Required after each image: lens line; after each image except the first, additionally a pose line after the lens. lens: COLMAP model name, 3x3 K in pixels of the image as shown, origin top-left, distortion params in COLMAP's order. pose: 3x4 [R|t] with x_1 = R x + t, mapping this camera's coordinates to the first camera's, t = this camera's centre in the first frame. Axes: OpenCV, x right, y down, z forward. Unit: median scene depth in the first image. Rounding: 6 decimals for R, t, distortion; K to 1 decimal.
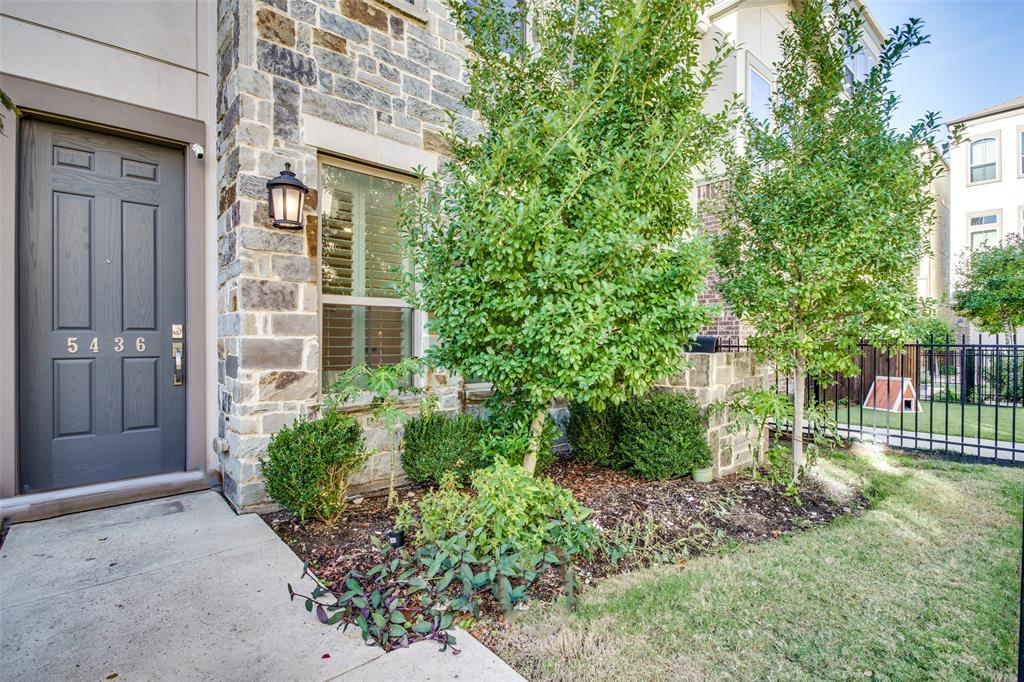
lens RADIAL K [[485.6, 0, 502.1], [0, 485.6, 338.9], [0, 0, 1]] dist [0.016999, -0.009005]
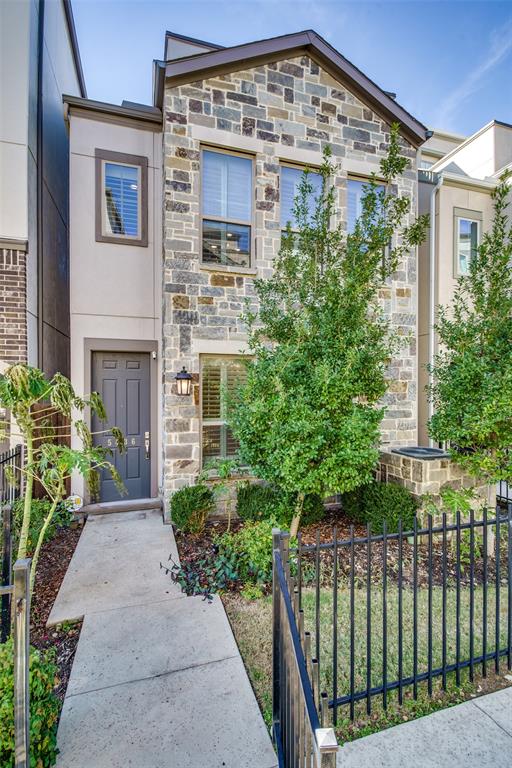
lens RADIAL K [[364.2, 0, 253.4], [0, 364.2, 380.3], [0, 0, 1]] dist [0.016999, -0.009005]
pose [[0.920172, -0.003191, -0.391502, 0.463505], [0.002087, 0.999993, -0.003247, -0.276423], [0.391509, 0.002170, 0.920172, -0.364399]]
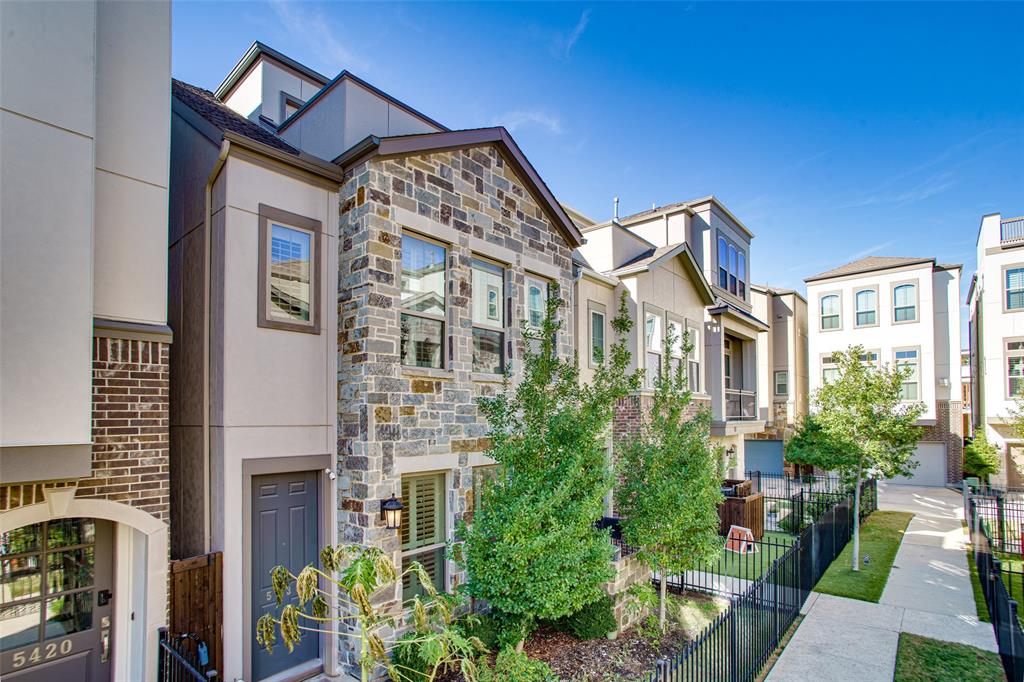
lens RADIAL K [[519.2, 0, 491.1], [0, 519.2, 400.0], [0, 0, 1]] dist [-0.003010, 0.001497]
pose [[0.989825, -0.003145, 0.142257, -0.332618], [0.005993, 0.999790, -0.019598, -0.636623], [-0.142166, 0.020251, 0.989636, -0.956717]]
